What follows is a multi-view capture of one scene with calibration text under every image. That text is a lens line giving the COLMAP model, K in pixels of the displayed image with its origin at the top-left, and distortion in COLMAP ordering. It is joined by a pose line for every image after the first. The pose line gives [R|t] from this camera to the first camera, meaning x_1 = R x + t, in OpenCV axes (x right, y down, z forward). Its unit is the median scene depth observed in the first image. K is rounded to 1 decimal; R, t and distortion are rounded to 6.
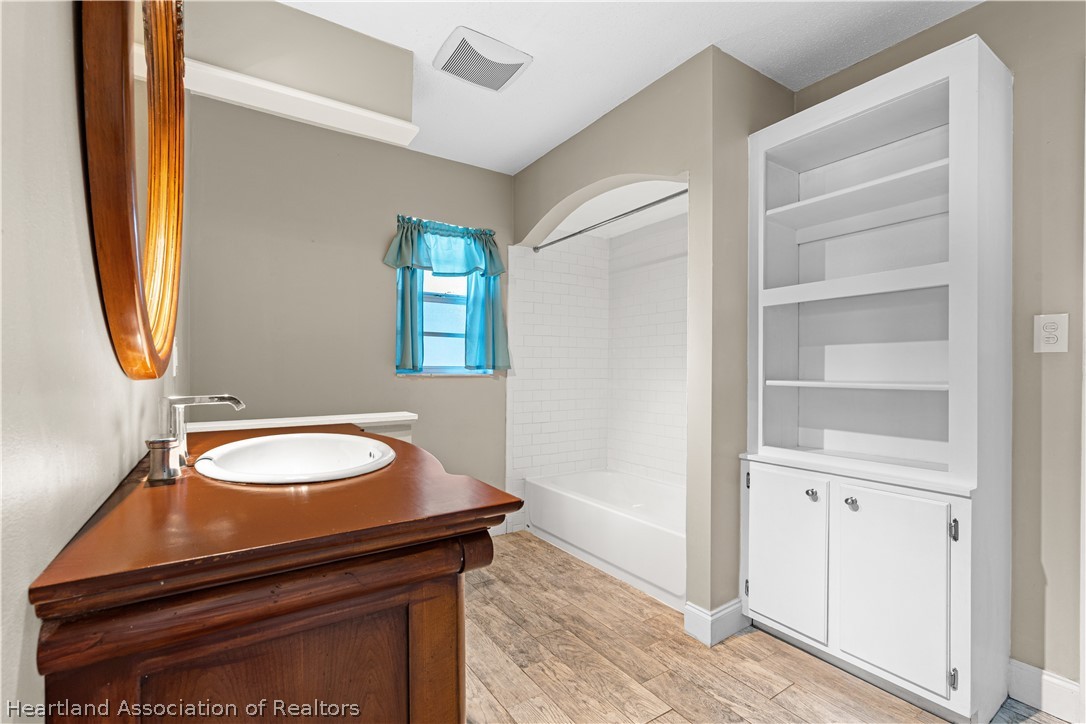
lens RADIAL K [[491.3, 0, 544.8], [0, 491.3, 370.1], [0, 0, 1]] dist [-0.002660, 0.000898]
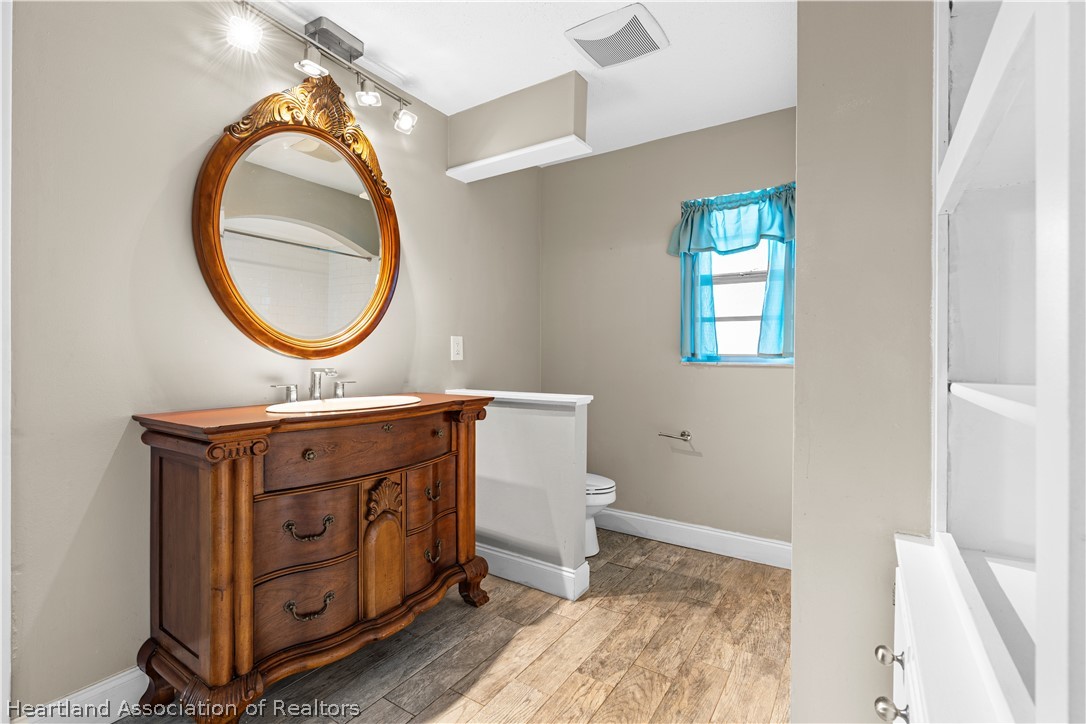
lens RADIAL K [[491.3, 0, 544.2], [0, 491.3, 355.9], [0, 0, 1]] dist [-0.002660, 0.000898]
pose [[0.394420, 0.001683, -0.918929, 0.497550], [-0.010366, 0.999943, -0.002617, 0.001035], [0.918872, 0.010558, 0.394415, 0.348840]]
